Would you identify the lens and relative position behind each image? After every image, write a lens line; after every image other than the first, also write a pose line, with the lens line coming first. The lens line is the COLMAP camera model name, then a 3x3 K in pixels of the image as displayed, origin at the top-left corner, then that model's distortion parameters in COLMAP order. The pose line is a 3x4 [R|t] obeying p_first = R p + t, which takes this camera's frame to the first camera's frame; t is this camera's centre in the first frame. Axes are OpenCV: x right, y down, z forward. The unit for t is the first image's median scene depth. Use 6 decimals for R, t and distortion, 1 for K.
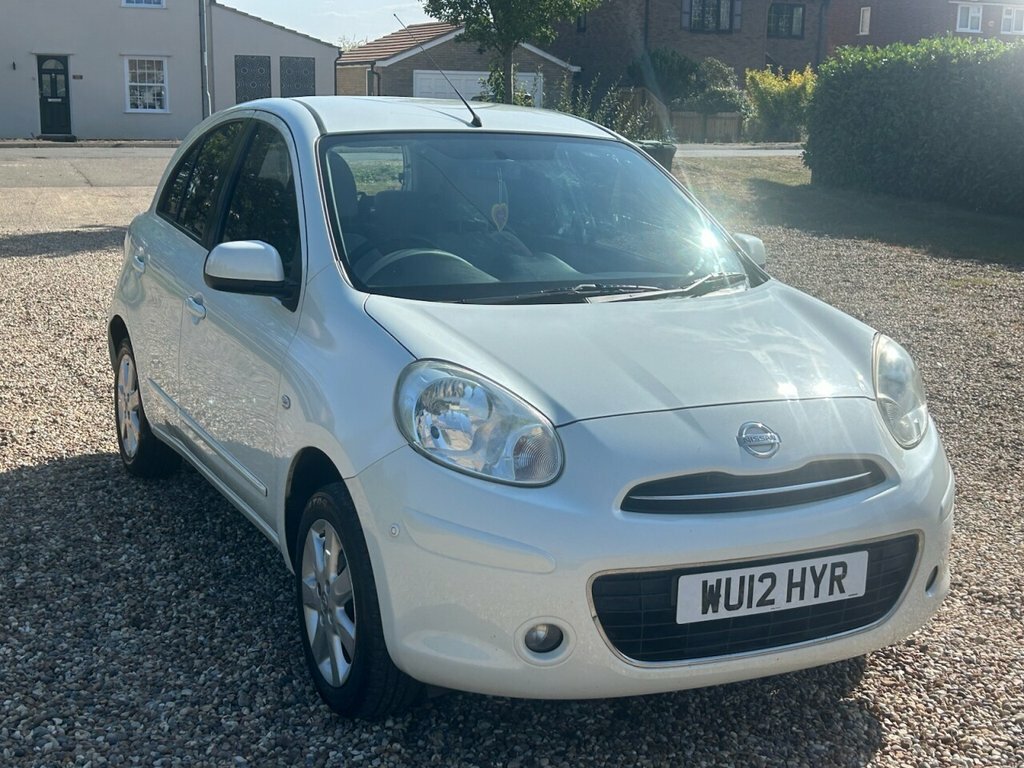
lens RADIAL K [[1410.2, 0, 517.2], [0, 1410.2, 387.4], [0, 0, 1]] dist [0.072731, 0.000000]
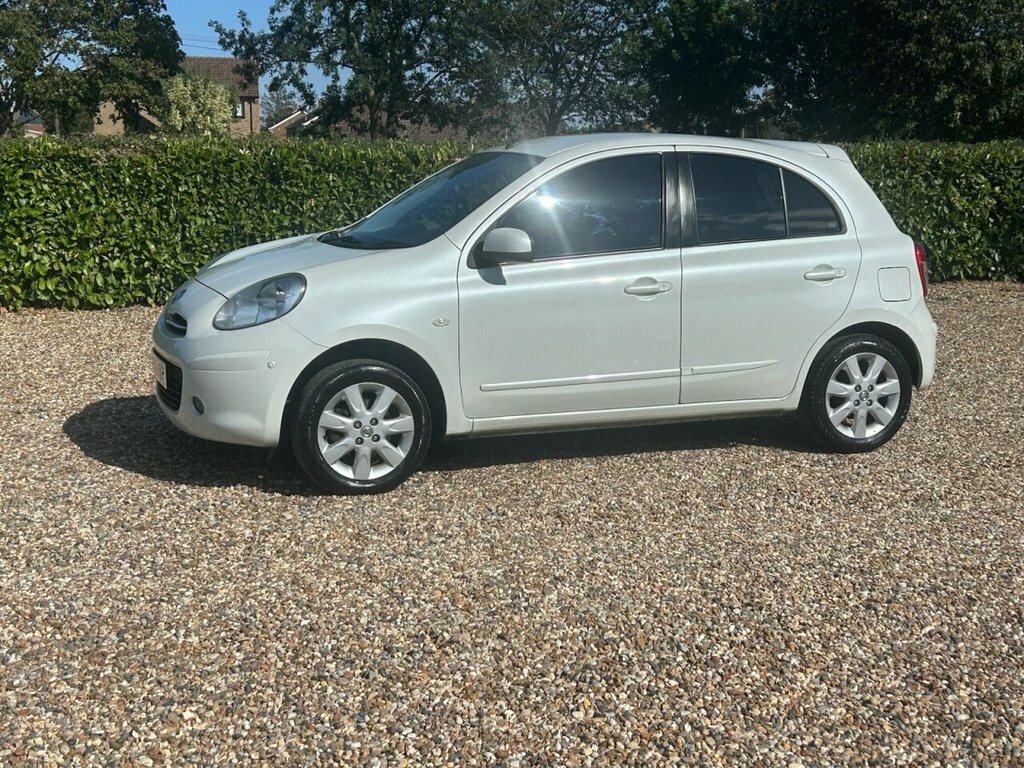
lens RADIAL K [[1410.2, 0, 513.9], [0, 1410.2, 391.7], [0, 0, 1]] dist [0.072731, 0.000000]
pose [[-0.085068, 0.146628, -0.985527, 2.033500], [-0.206262, 0.965095, 0.161392, -0.243080], [0.974792, 0.217006, -0.051855, 1.542372]]
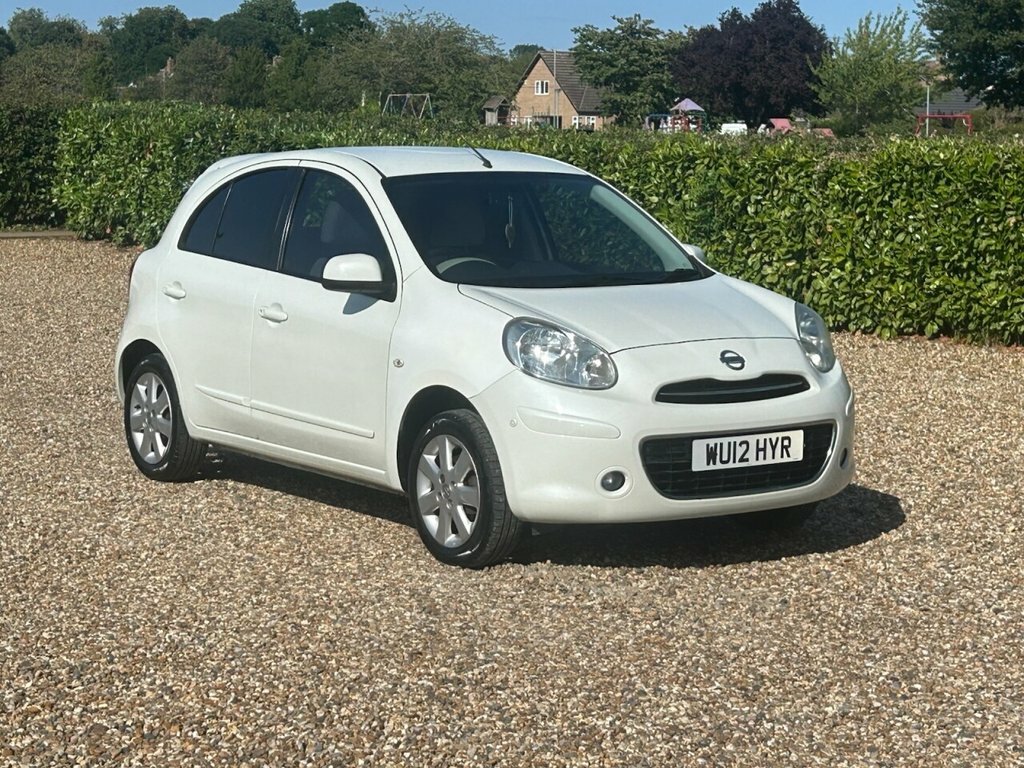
lens RADIAL K [[2269.9, 0, 503.9], [0, 2269.9, 392.3], [0, 0, 1]] dist [0.190755, 0.000000]
pose [[0.988541, -0.039776, 0.145619, -0.443851], [0.050925, 0.995983, -0.073650, 0.241331], [-0.142105, 0.080221, 0.986596, -1.438220]]
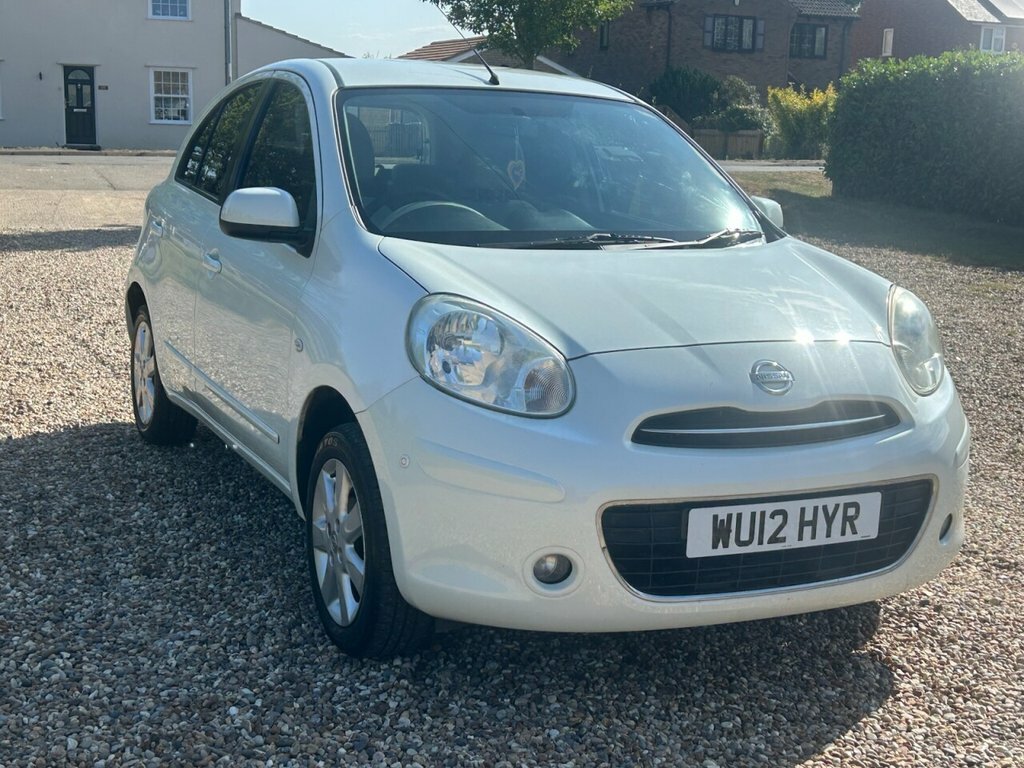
lens RADIAL K [[1410.2, 0, 518.0], [0, 1410.2, 385.0], [0, 0, 1]] dist [0.072731, 0.000000]
pose [[0.999836, 0.012690, -0.012950, 0.005196], [-0.012905, 0.999779, -0.016620, 0.059799], [0.012736, 0.016784, 0.999778, 0.003764]]
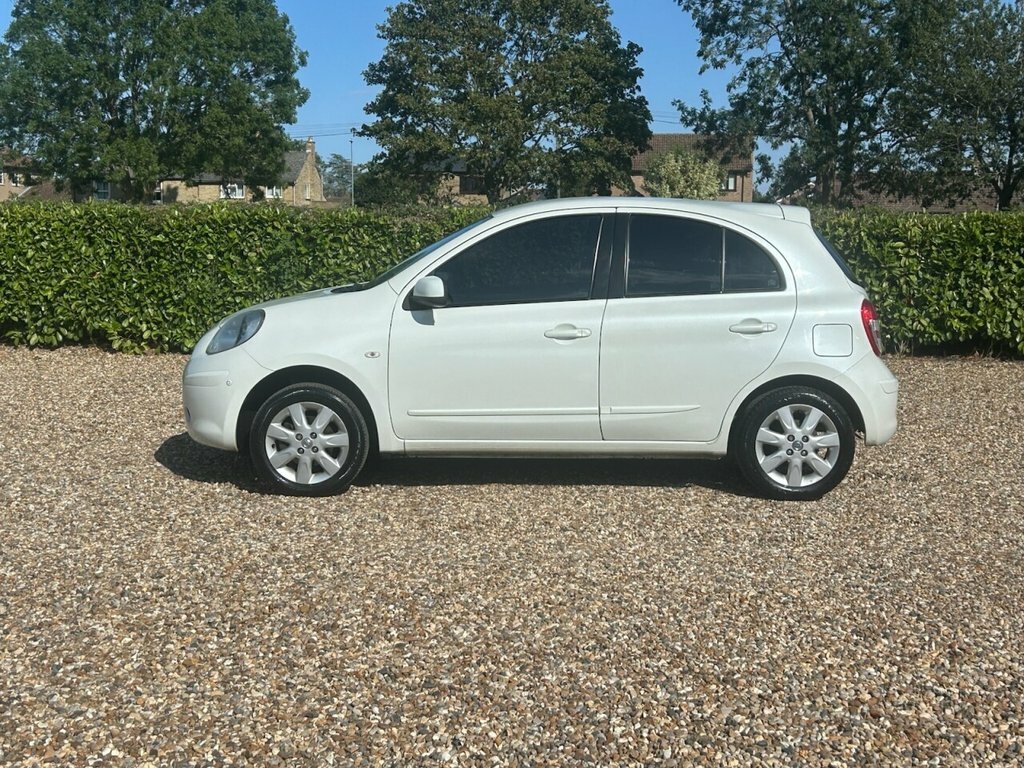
lens RADIAL K [[1410.2, 0, 506.2], [0, 1410.2, 383.8], [0, 0, 1]] dist [0.072731, 0.000000]
pose [[-0.445331, 0.079315, -0.891846, 2.061308], [-0.195458, 0.963434, 0.183281, -0.405030], [0.873771, 0.255939, -0.413544, 2.402274]]
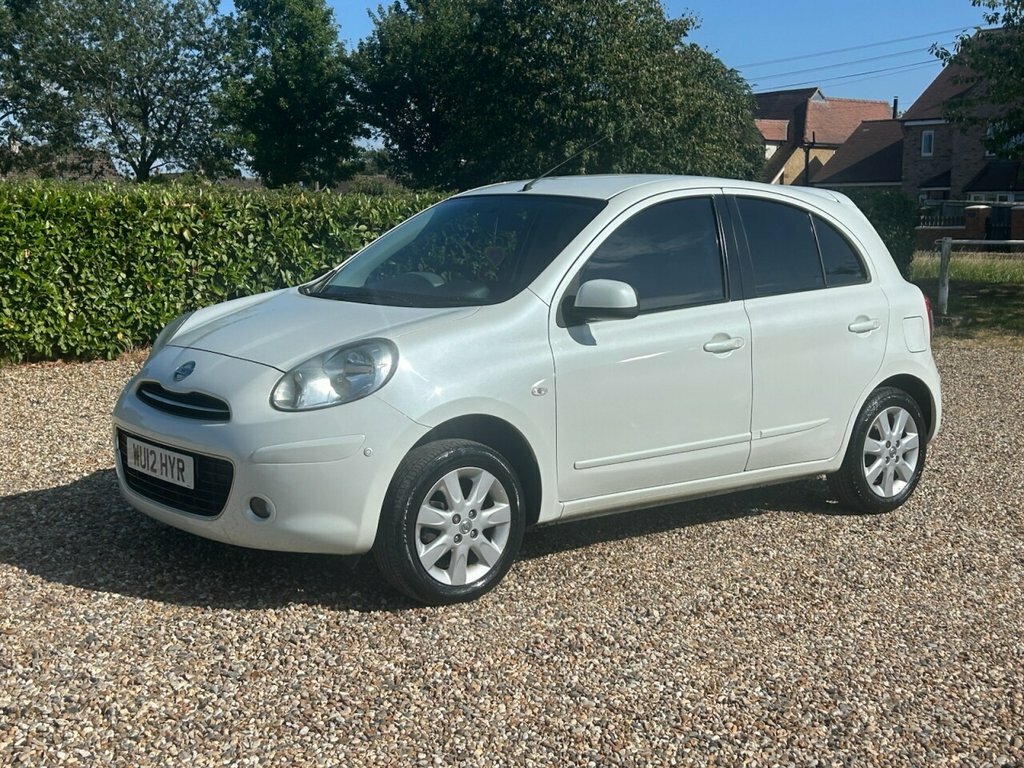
lens RADIAL K [[1410.2, 0, 518.2], [0, 1410.2, 401.7], [0, 0, 1]] dist [0.072731, 0.000000]
pose [[0.241973, 0.114723, -0.963477, 1.719024], [-0.201110, 0.977352, 0.065867, -0.104071], [0.949212, 0.177827, 0.259565, 0.925801]]
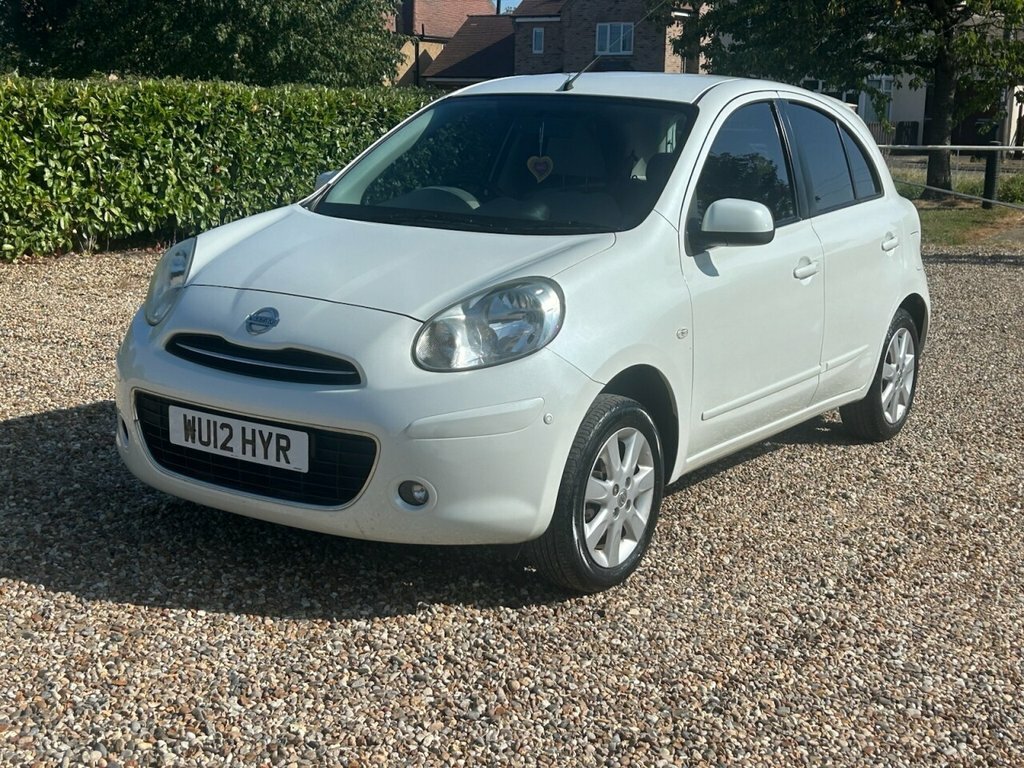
lens RADIAL K [[1410.2, 0, 511.1], [0, 1410.2, 407.3], [0, 0, 1]] dist [0.072731, 0.000000]
pose [[0.512166, 0.172413, -0.841403, 1.280239], [-0.189904, 0.978131, 0.084835, -0.032820], [0.837629, 0.116336, 0.533707, 0.525659]]
